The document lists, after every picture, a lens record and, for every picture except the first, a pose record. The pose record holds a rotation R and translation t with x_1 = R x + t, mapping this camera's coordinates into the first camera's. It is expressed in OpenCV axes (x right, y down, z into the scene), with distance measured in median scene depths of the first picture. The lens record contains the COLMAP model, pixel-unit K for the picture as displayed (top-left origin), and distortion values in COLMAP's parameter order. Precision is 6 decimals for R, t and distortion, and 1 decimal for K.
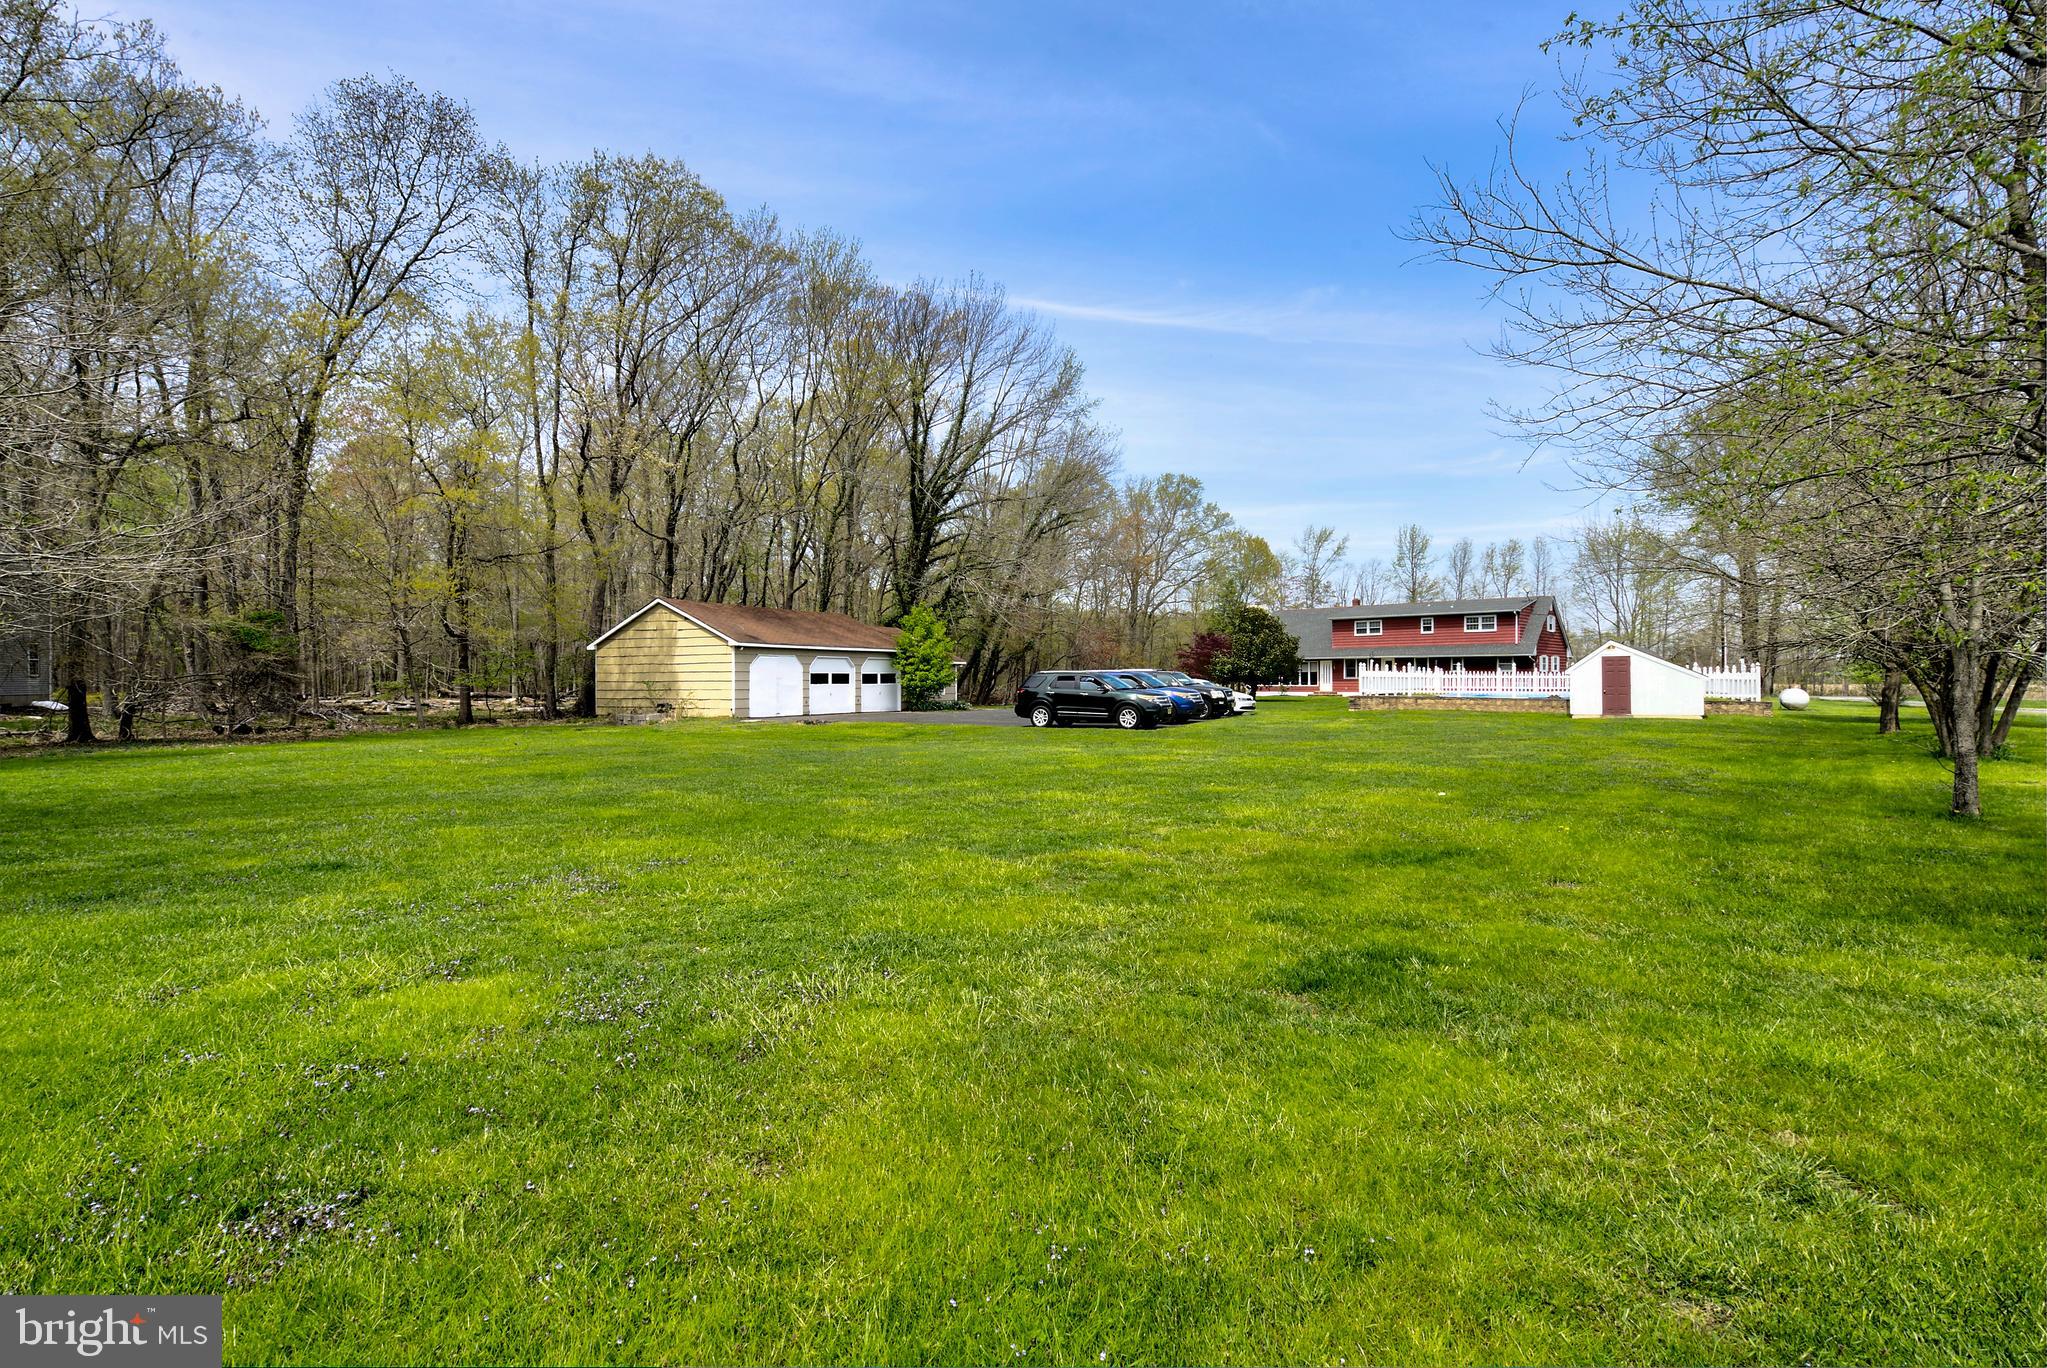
lens RADIAL K [[955.3, 0, 1024.5], [0, 955.3, 679.4], [0, 0, 1]] dist [0.001867, -0.000644]
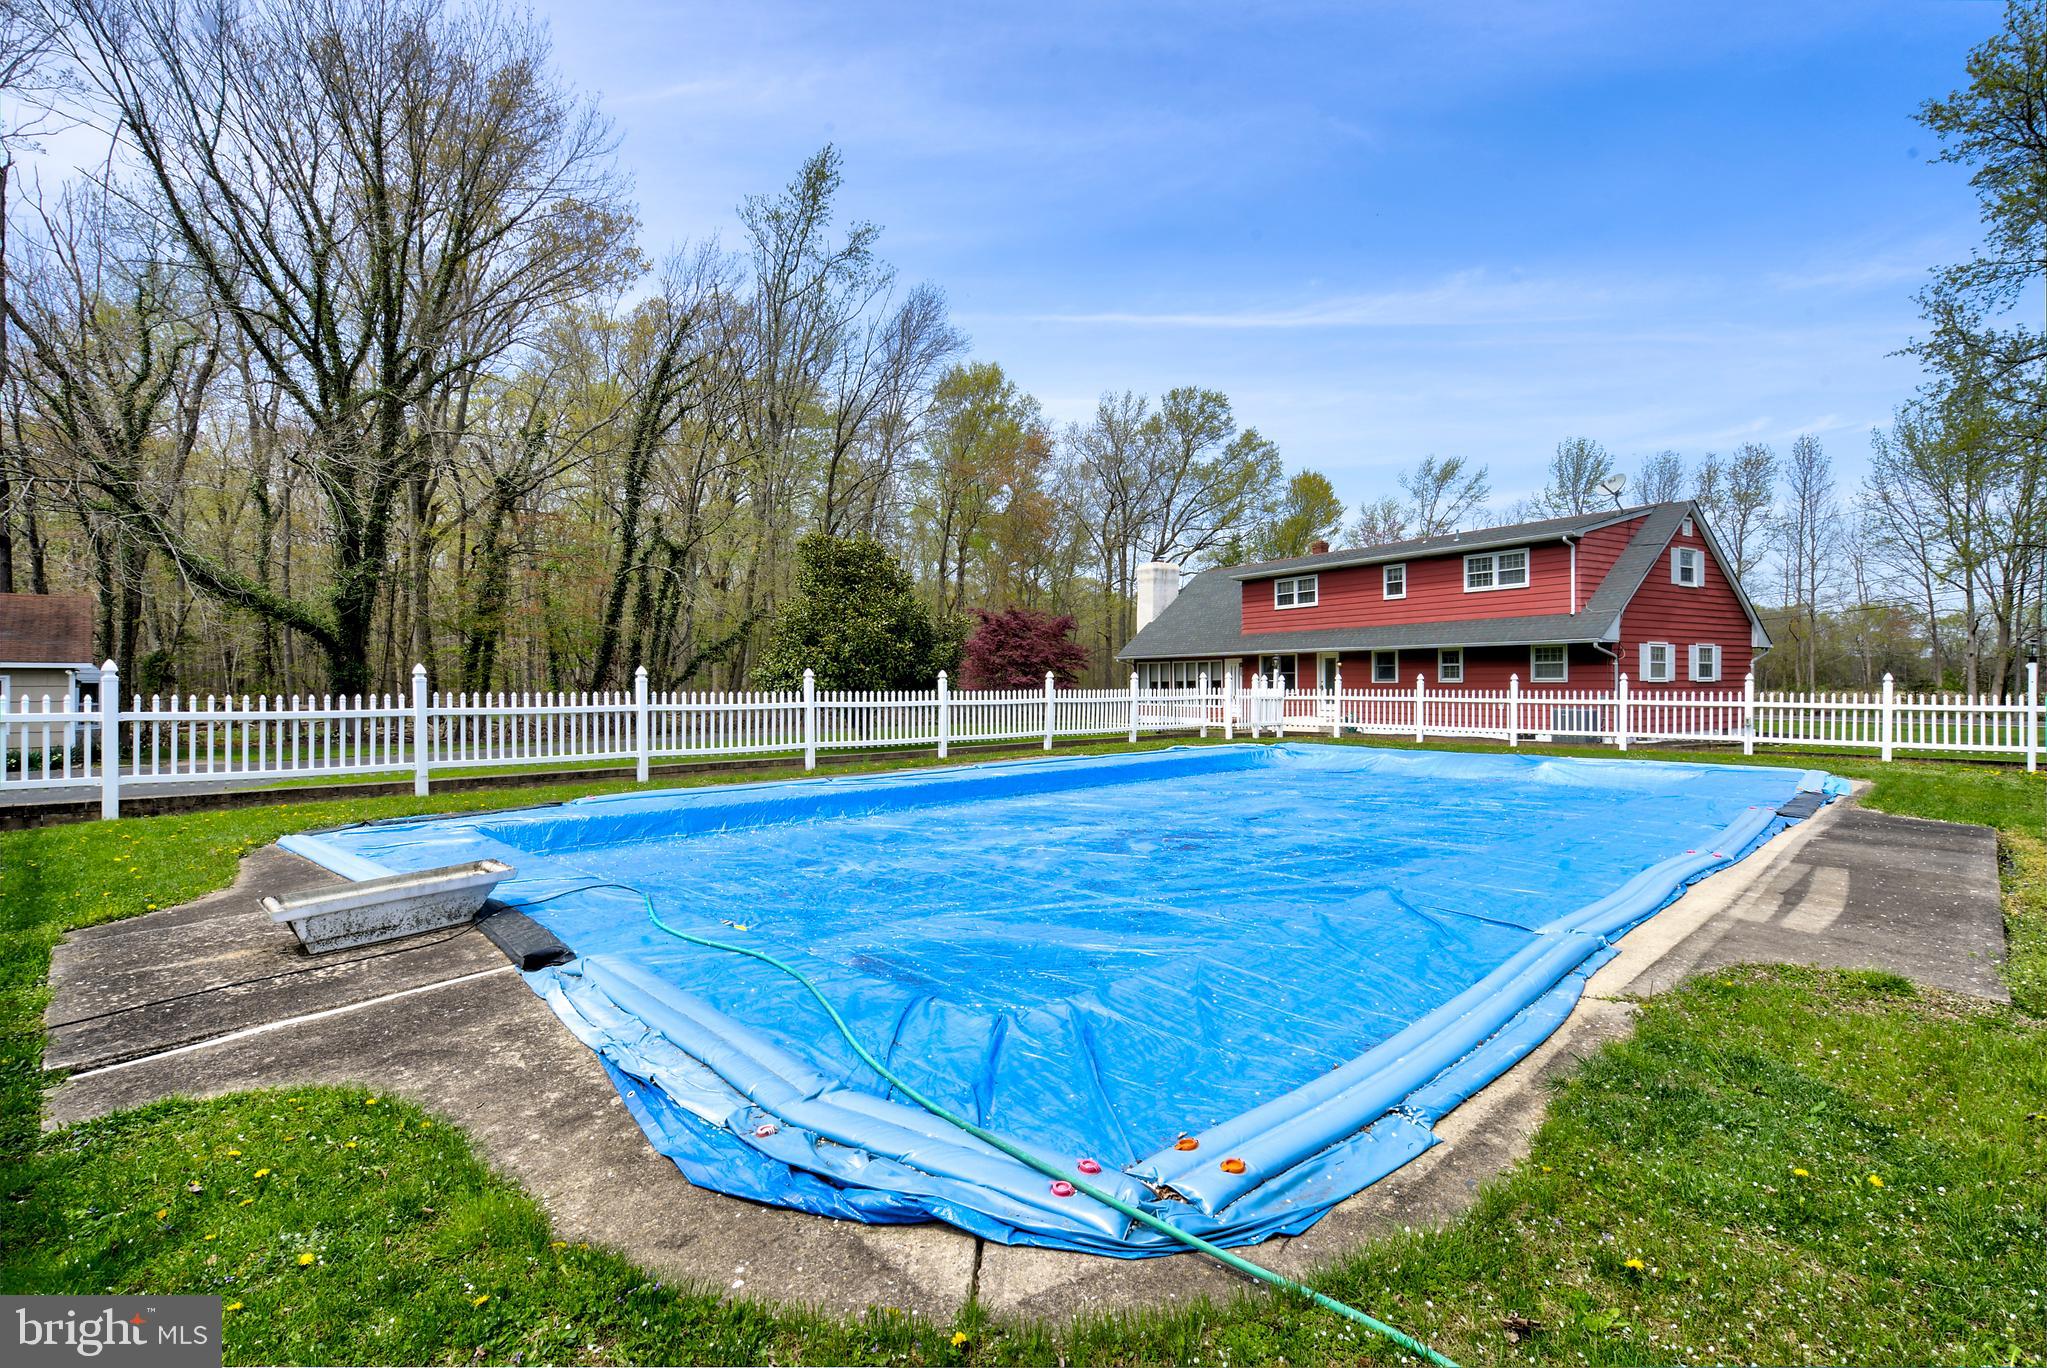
lens RADIAL K [[955.3, 0, 1024.5], [0, 955.3, 679.4], [0, 0, 1]] dist [0.001867, -0.000644]
pose [[0.963886, -0.002654, -0.266301, 0.292378], [0.002194, 0.999996, -0.002023, -0.006543], [0.266305, 0.001366, 0.963888, 0.396619]]
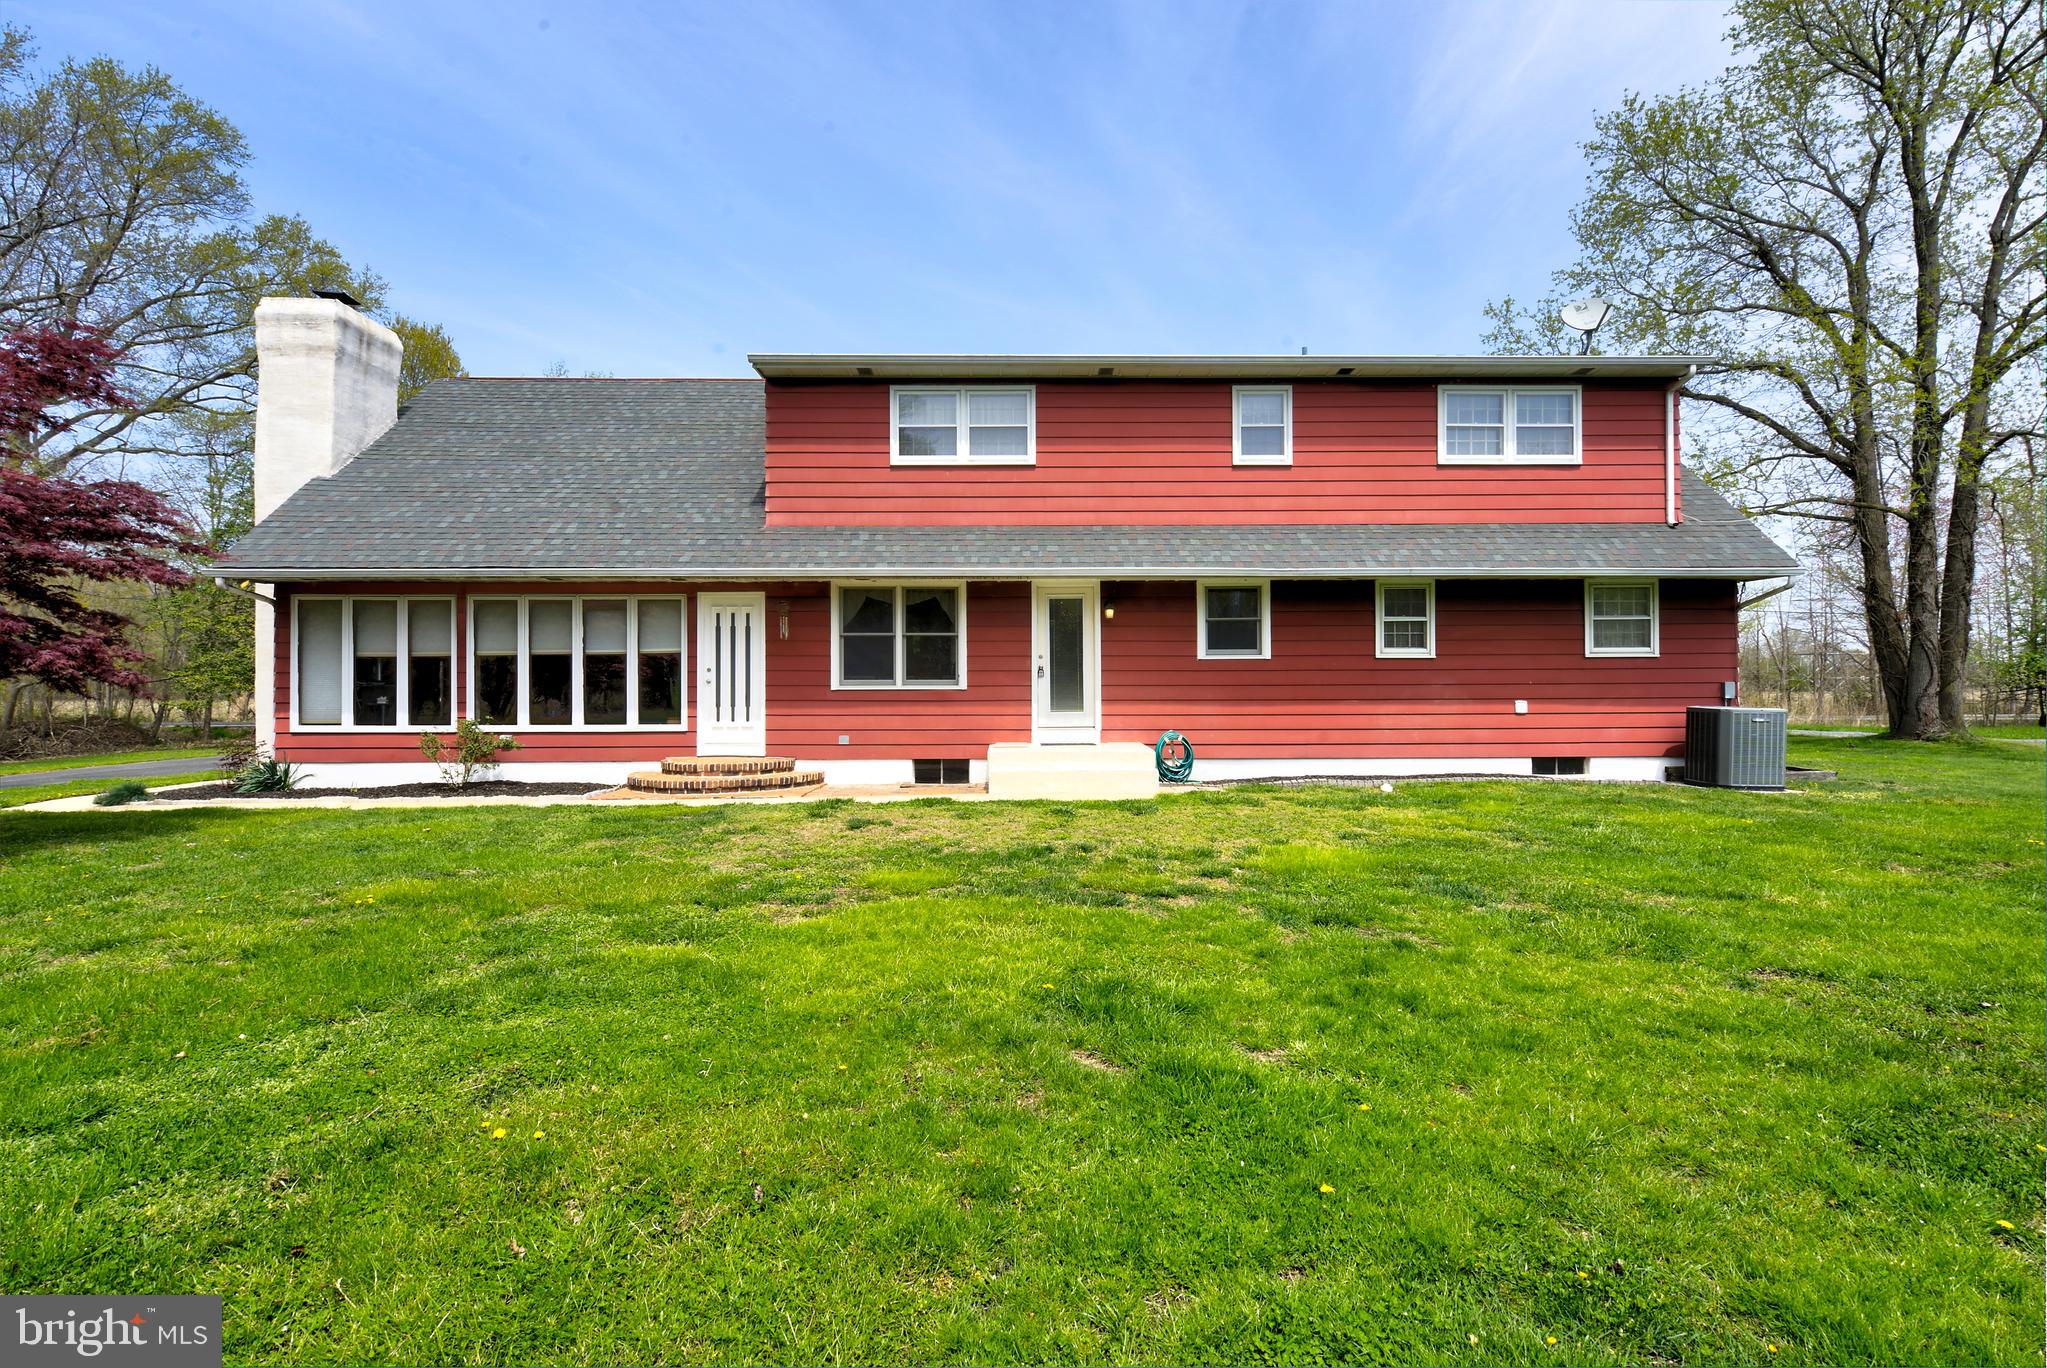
lens RADIAL K [[955.3, 0, 1024.5], [0, 955.3, 679.4], [0, 0, 1]] dist [0.001867, -0.000644]
pose [[0.723016, 0.000855, 0.690830, 0.194146], [0.001848, 0.999993, -0.003172, -0.001810], [-0.690828, 0.003570, 0.723010, 0.699731]]
